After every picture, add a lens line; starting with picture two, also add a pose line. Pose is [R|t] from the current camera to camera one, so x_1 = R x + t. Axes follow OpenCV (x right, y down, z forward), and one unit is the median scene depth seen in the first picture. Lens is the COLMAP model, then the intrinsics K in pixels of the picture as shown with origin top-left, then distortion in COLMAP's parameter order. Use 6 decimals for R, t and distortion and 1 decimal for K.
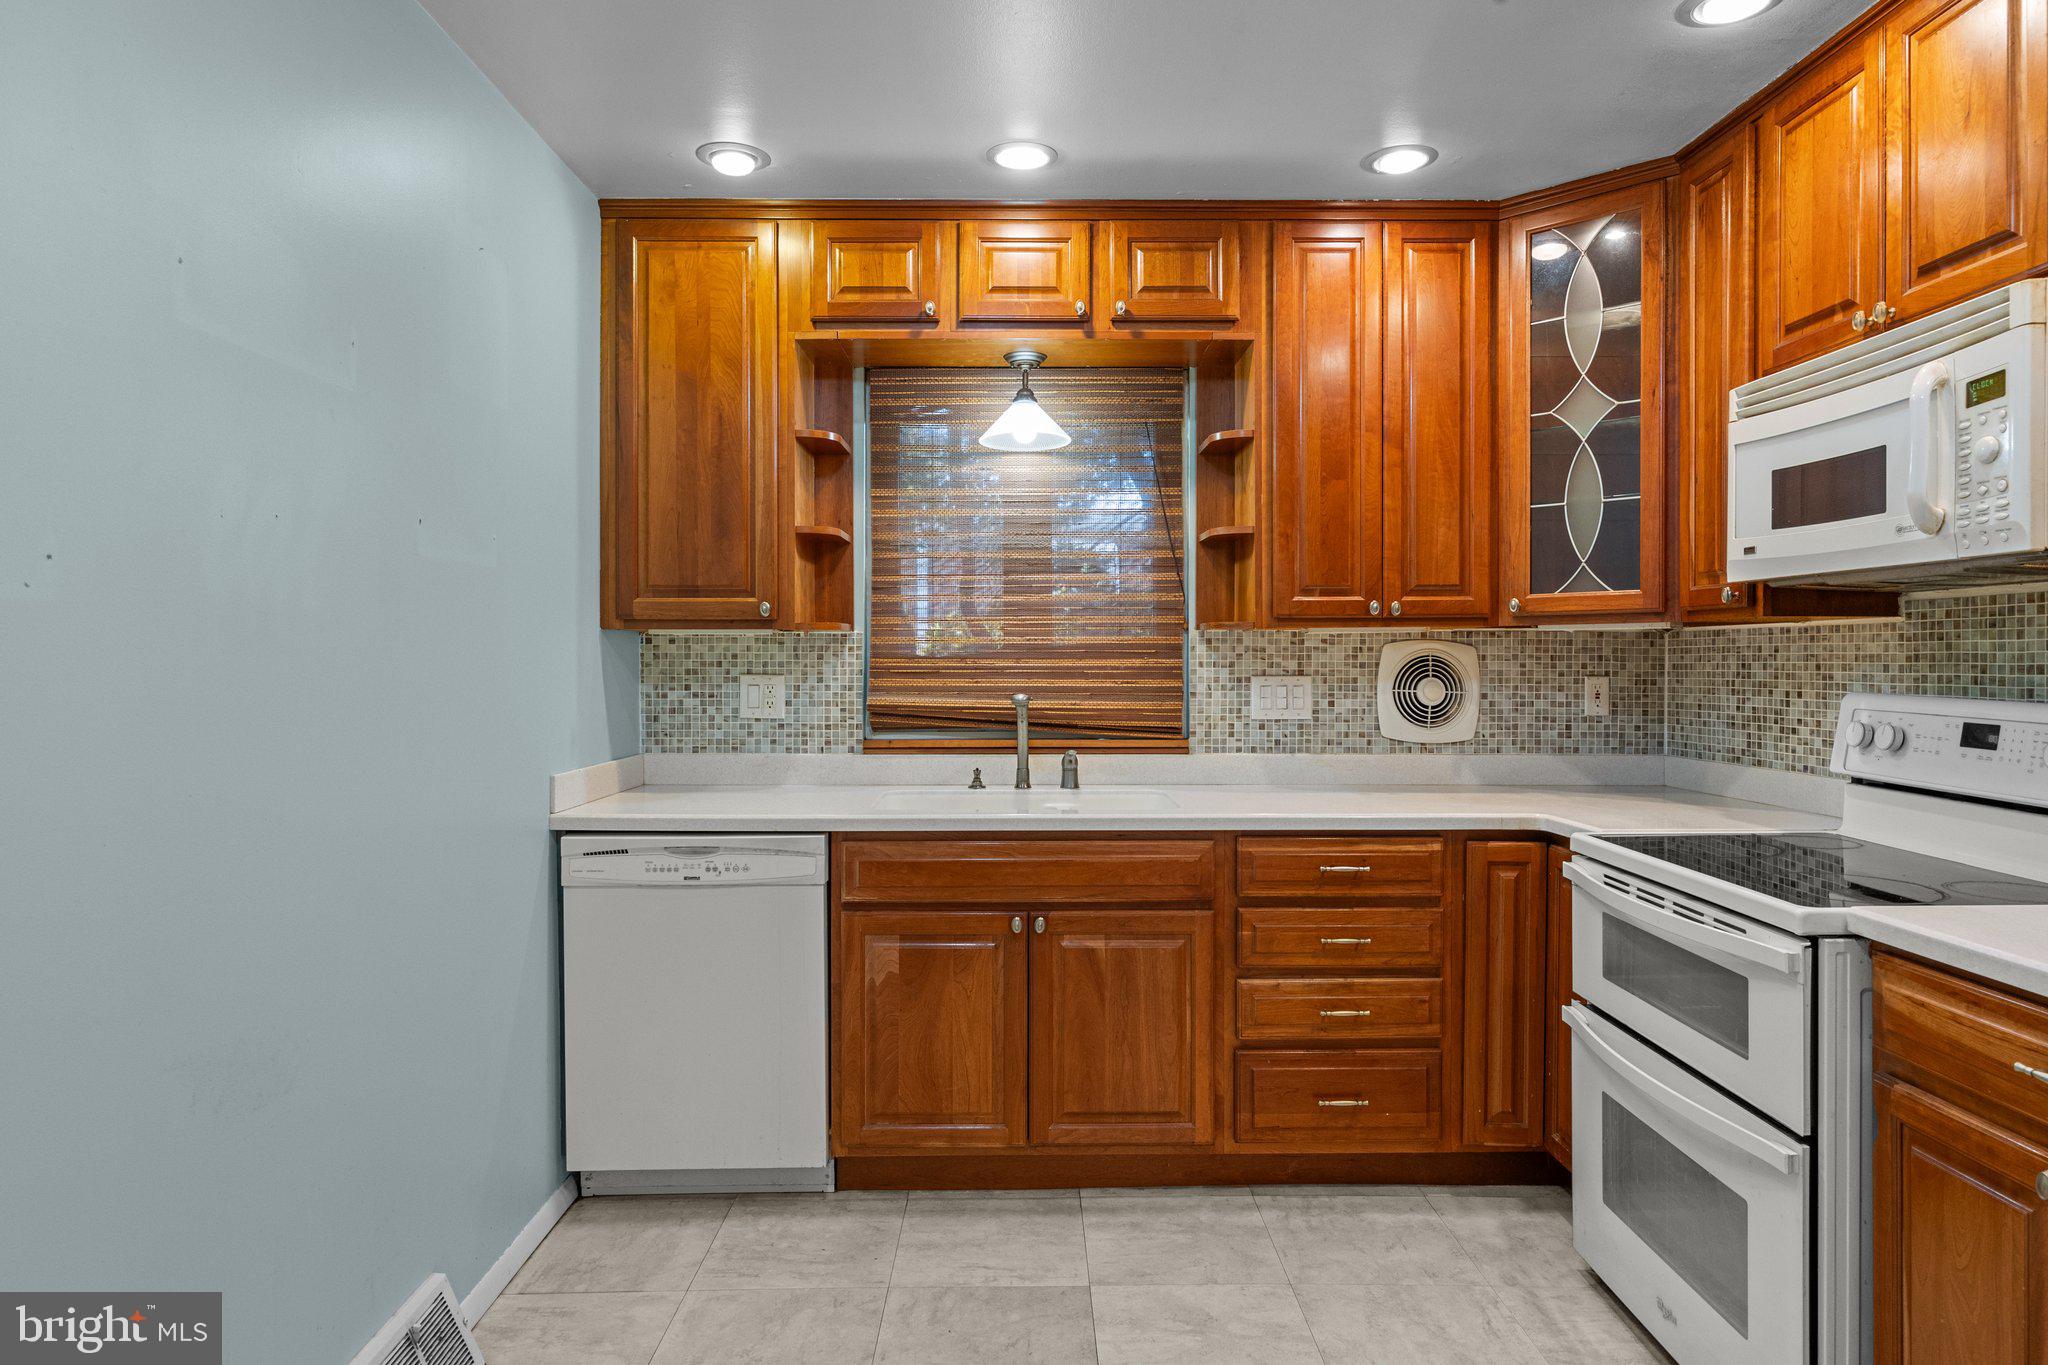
lens RADIAL K [[1232.3, 0, 1026.6], [0, 1232.3, 665.3], [0, 0, 1]] dist [0.002390, -0.001847]
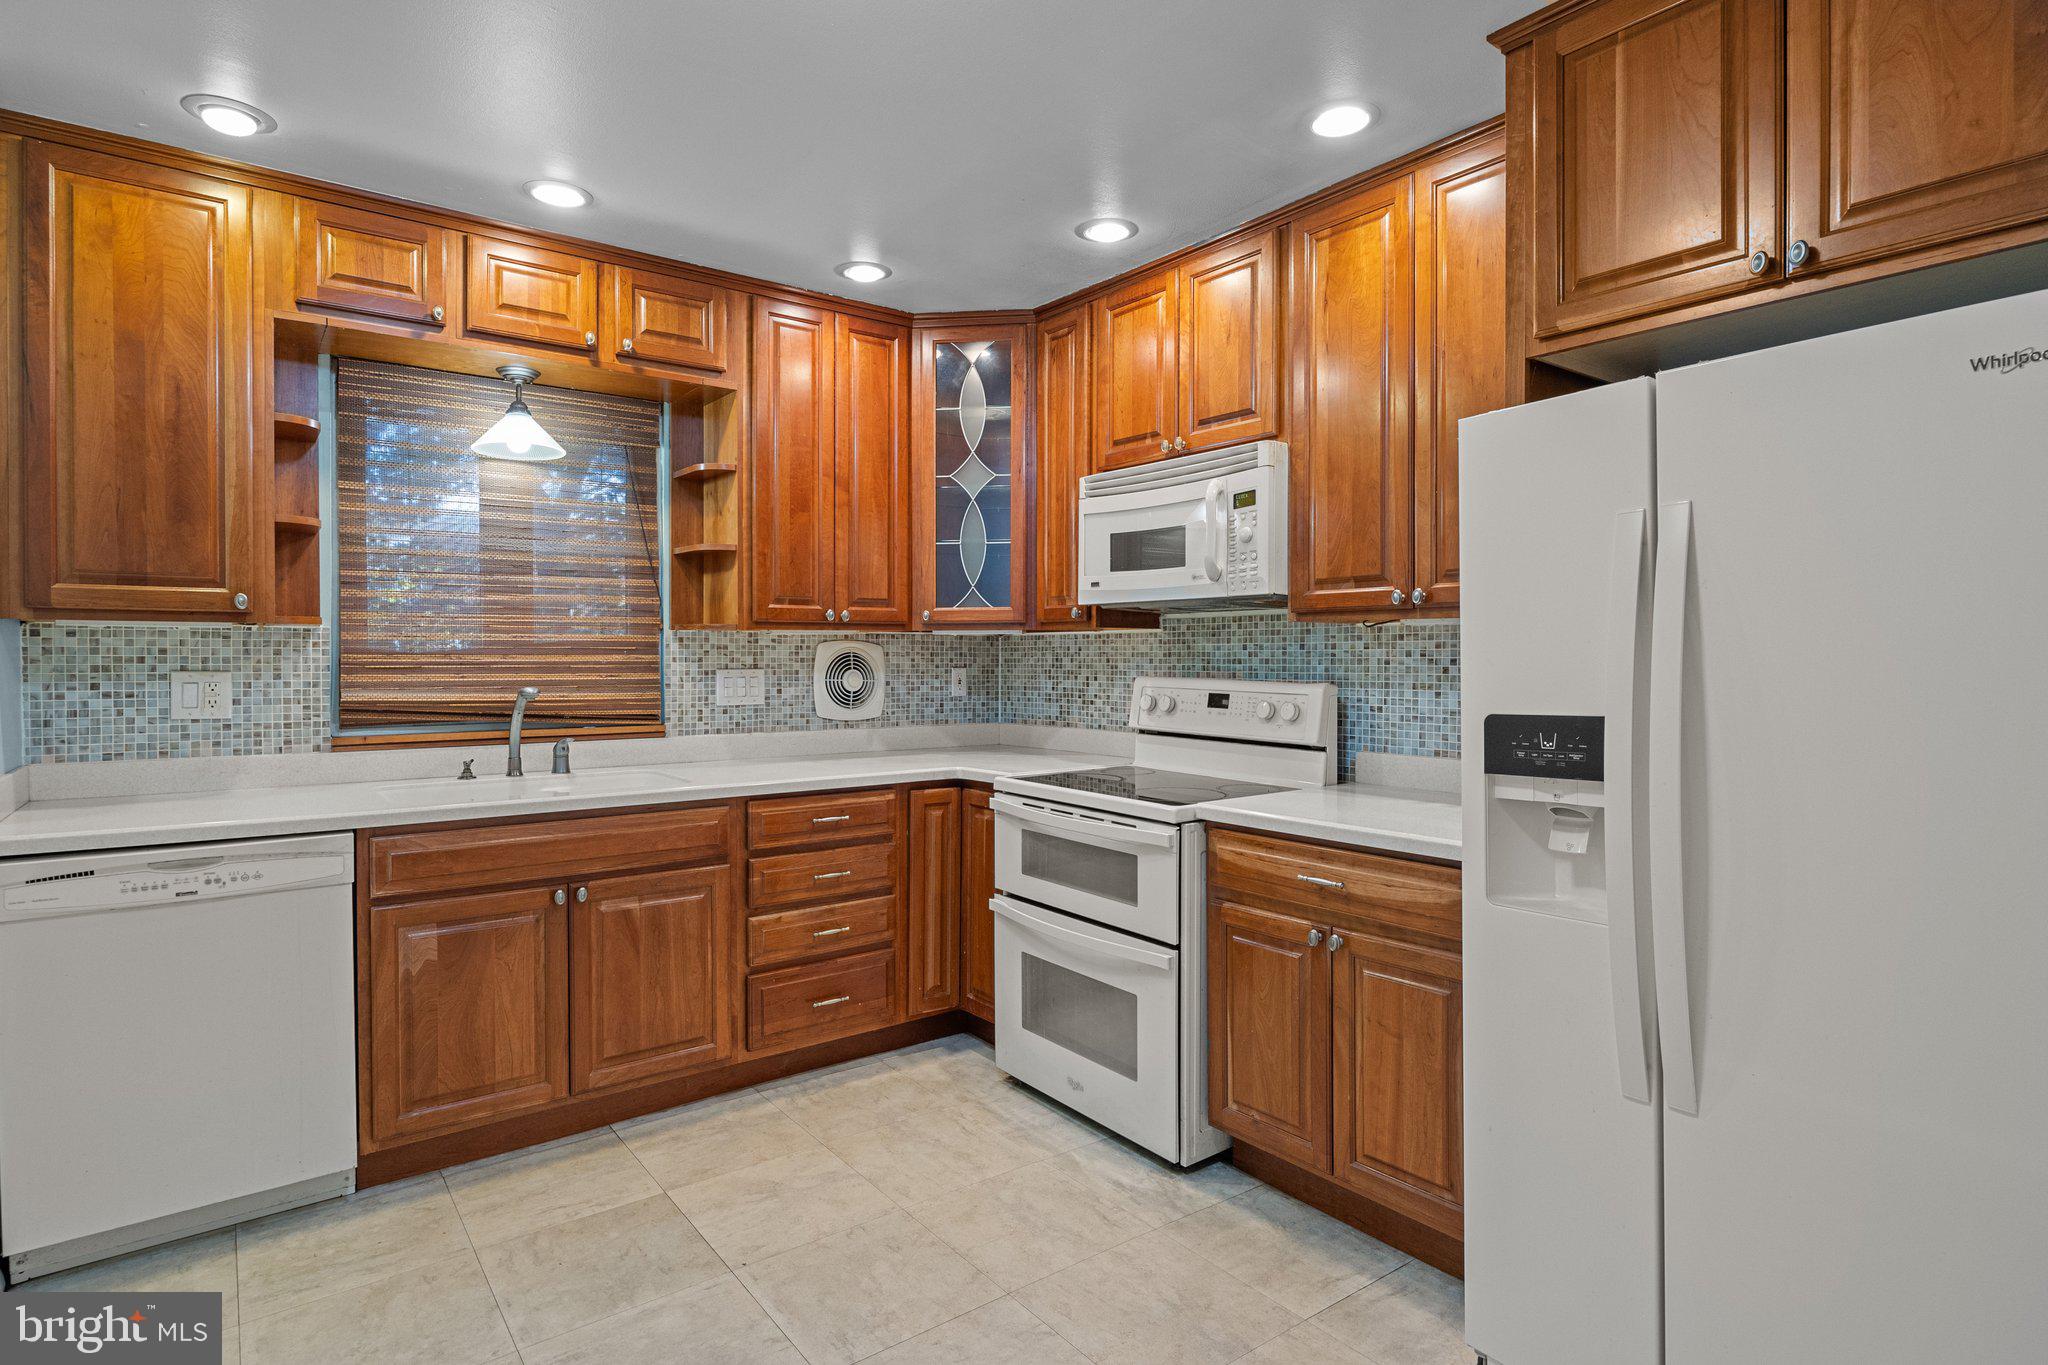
lens RADIAL K [[1088.2, 0, 1027.6], [0, 1088.2, 668.8], [0, 0, 1]] dist [0.000241, 0.001215]
pose [[0.795143, -0.006639, 0.606385, -0.257405], [0.002439, 0.999967, 0.007750, 0.000950], [-0.606417, -0.004684, 0.795133, -0.021274]]
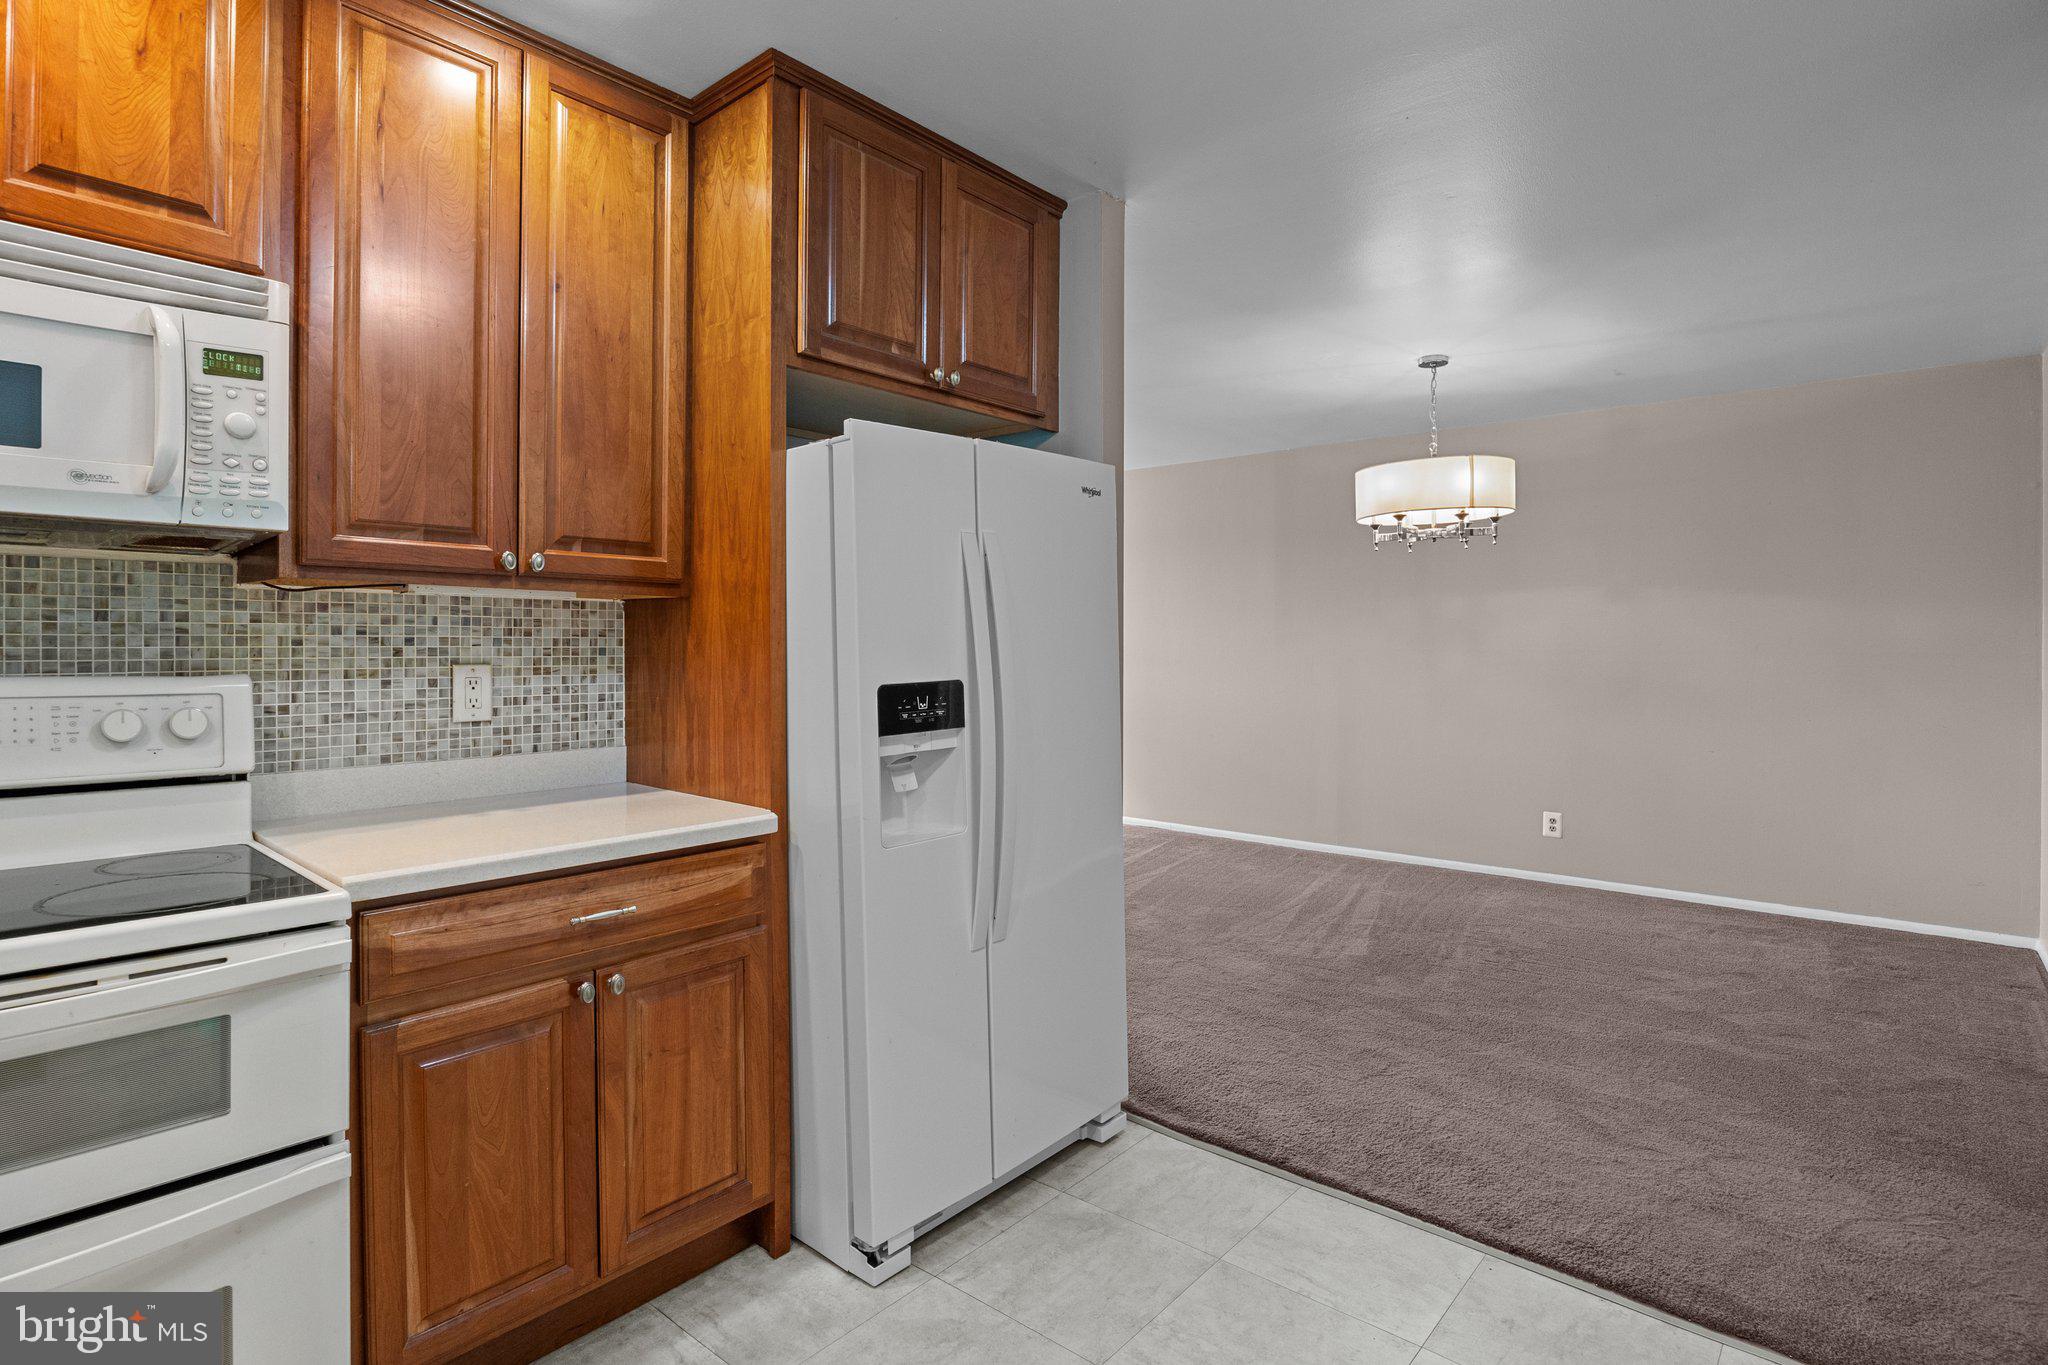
lens RADIAL K [[1043.6, 0, 1028.9], [0, 1043.6, 648.8], [0, 0, 1]] dist [0.000278, 0.000067]
pose [[-0.765437, -0.003054, 0.643503, -0.184558], [0.001545, 0.999977, 0.006584, 0.004227], [-0.643509, 0.006034, -0.765415, 0.809432]]
